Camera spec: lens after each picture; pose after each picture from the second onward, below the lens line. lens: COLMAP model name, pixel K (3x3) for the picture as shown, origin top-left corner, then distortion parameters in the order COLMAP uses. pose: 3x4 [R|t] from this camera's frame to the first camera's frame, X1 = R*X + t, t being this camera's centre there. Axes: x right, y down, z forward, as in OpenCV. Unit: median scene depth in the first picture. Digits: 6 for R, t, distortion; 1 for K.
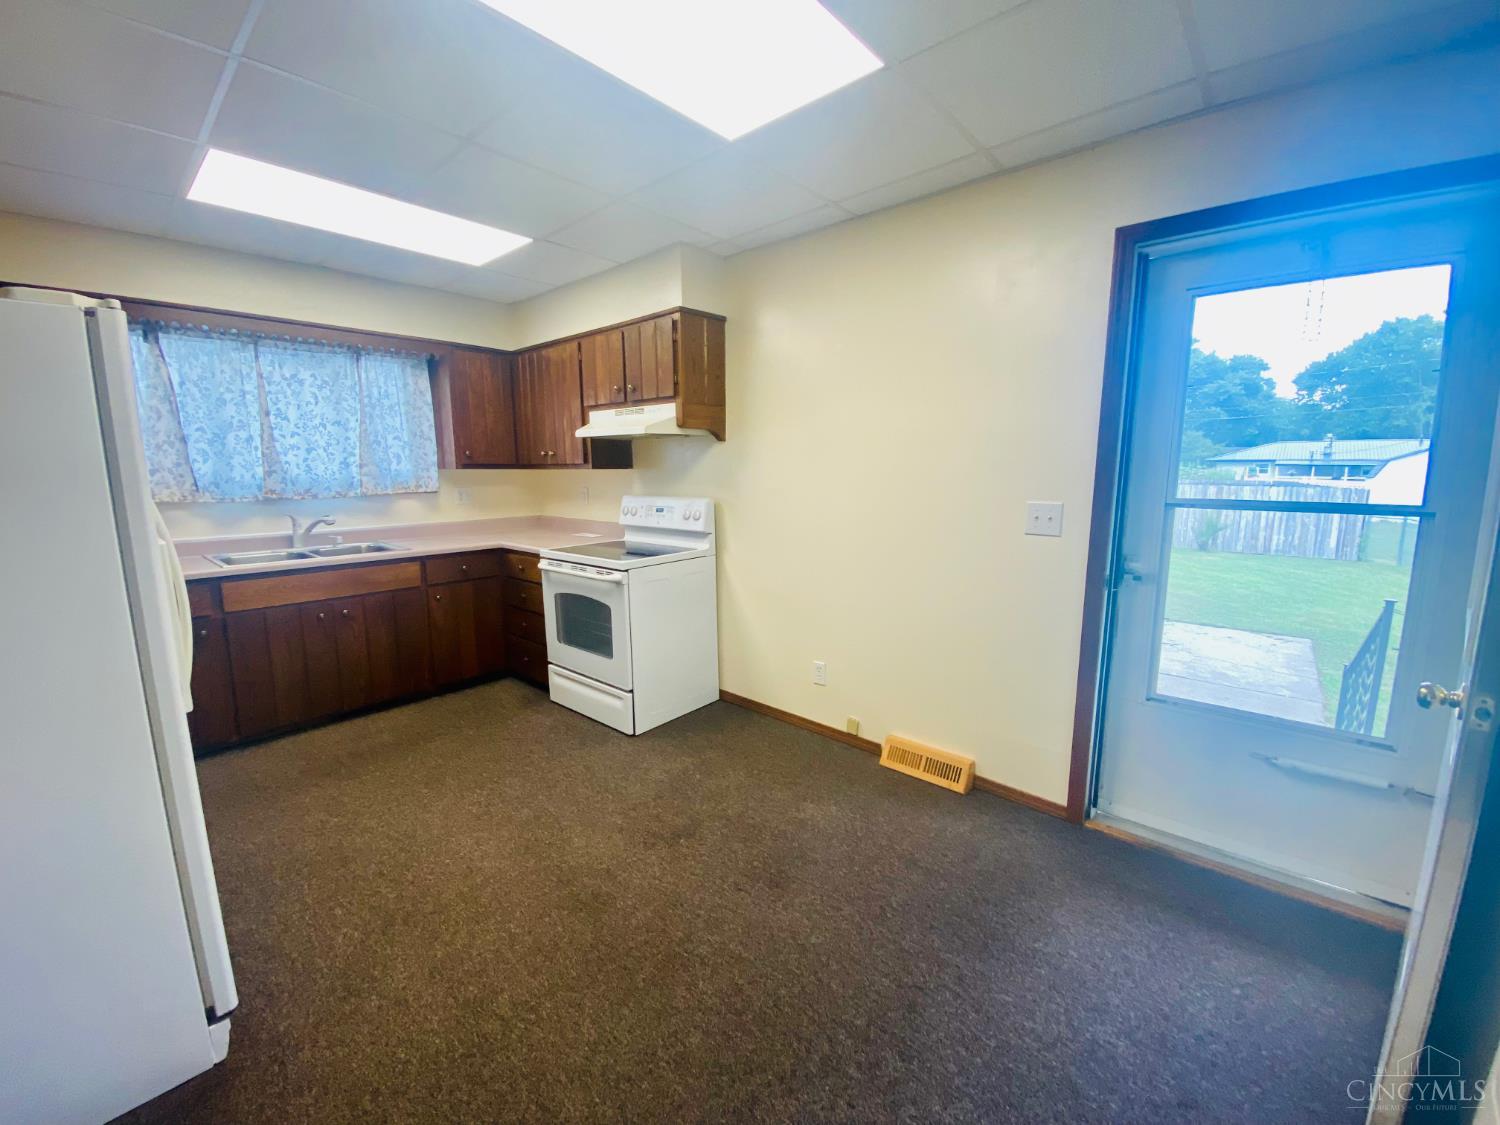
lens RADIAL K [[608.2, 0, 747.8], [0, 608.2, 557.6], [0, 0, 1]] dist [0.037521, -0.031829]
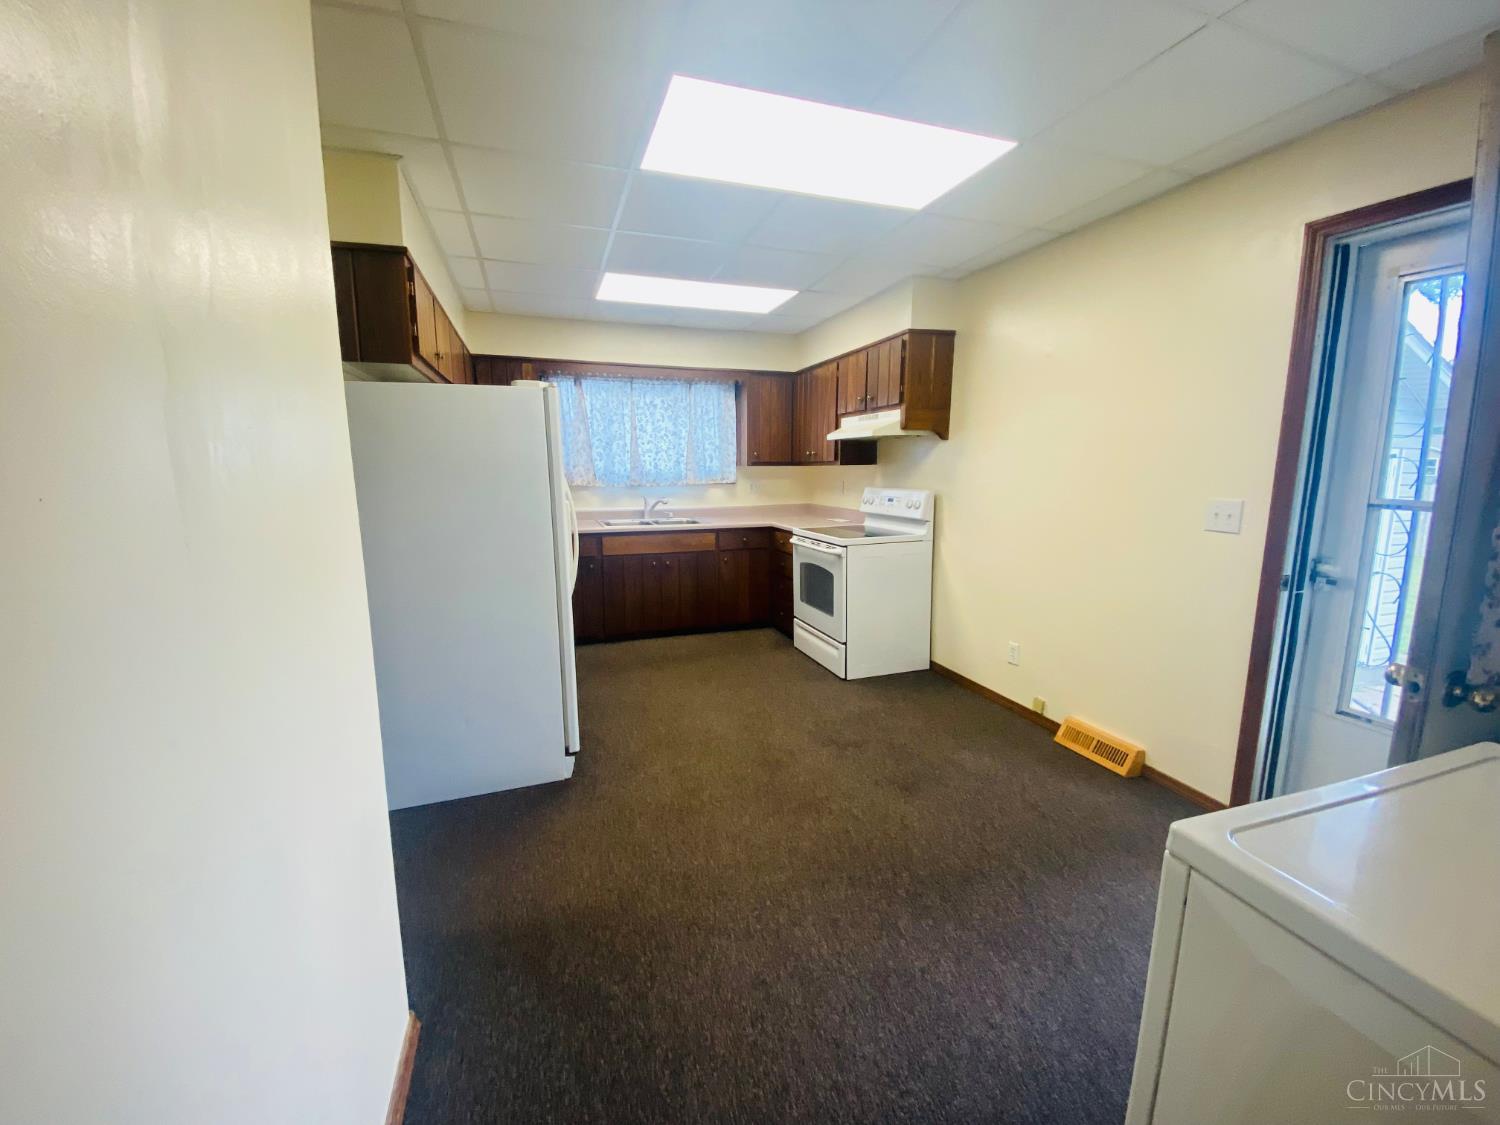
lens RADIAL K [[608.2, 0, 747.8], [0, 608.2, 557.6], [0, 0, 1]] dist [0.037521, -0.031829]
pose [[0.874010, 0.074290, -0.480195, 0.199907], [-0.071259, 0.997155, 0.024568, 0.024573], [0.480654, 0.012746, 0.876818, -0.173174]]
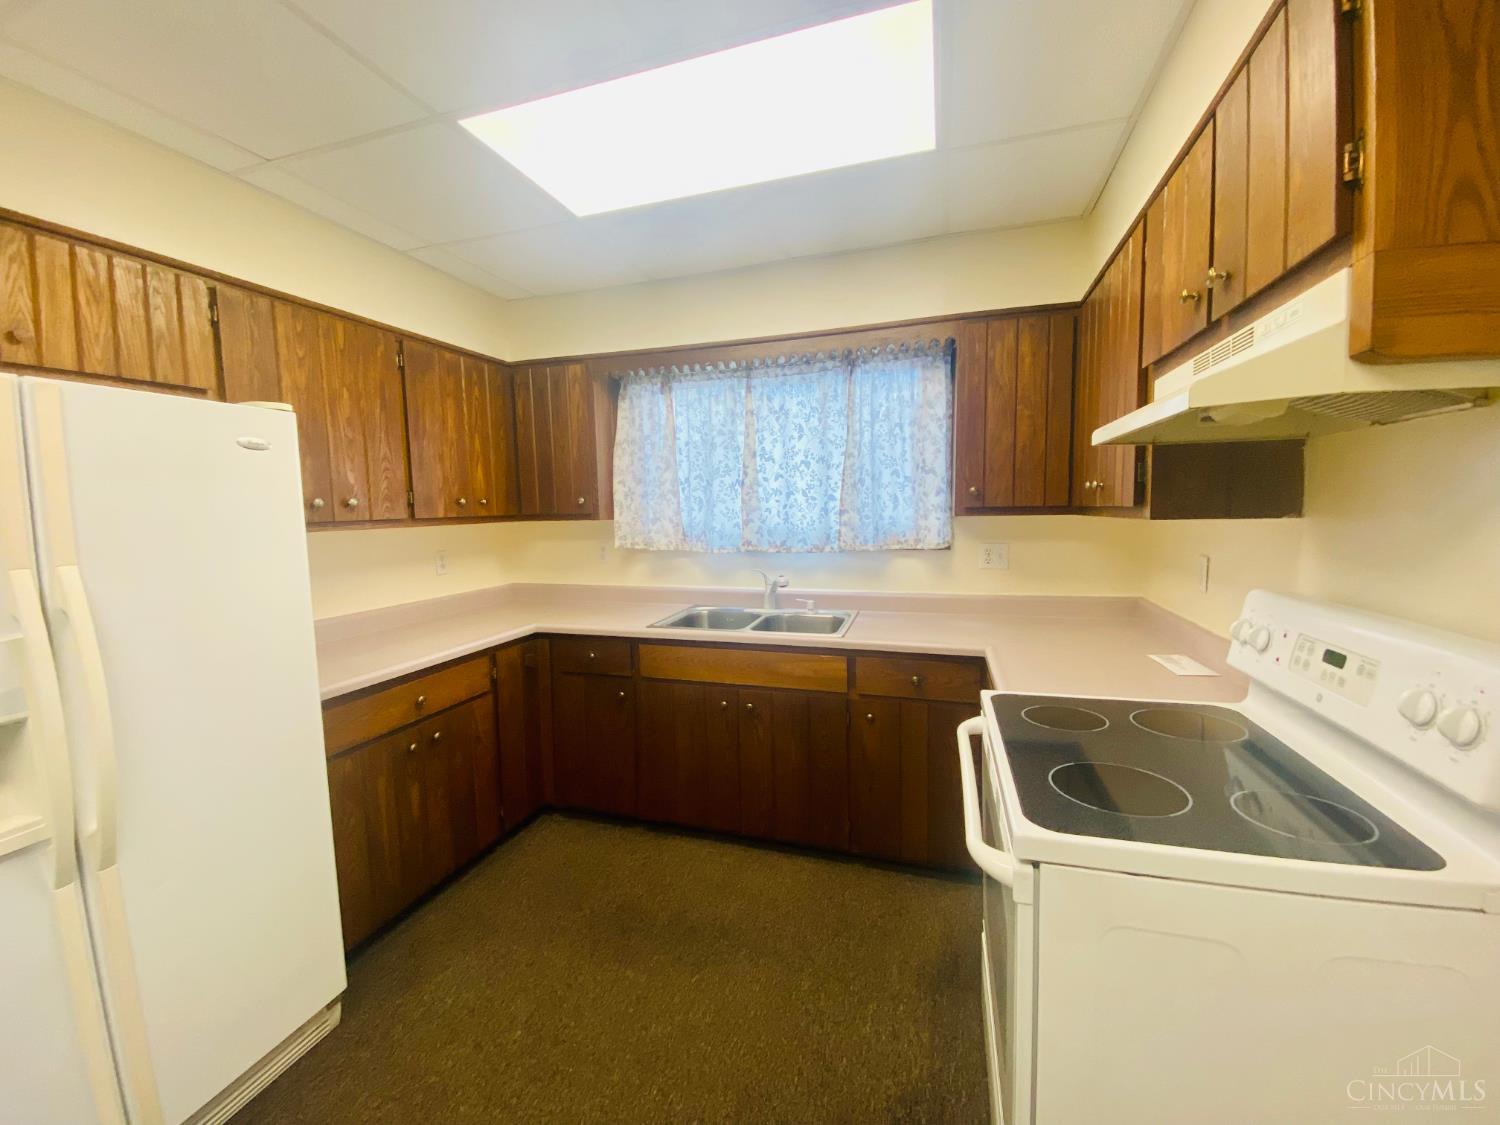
lens RADIAL K [[616.4, 0, 730.6], [0, 616.4, 560.6], [0, 0, 1]] dist [0.074472, -0.033755]
pose [[0.394897, 0.074477, -0.915702, 0.026478], [-0.117708, 0.992596, 0.029969, -0.106970], [0.911154, 0.095950, 0.400739, 0.632050]]
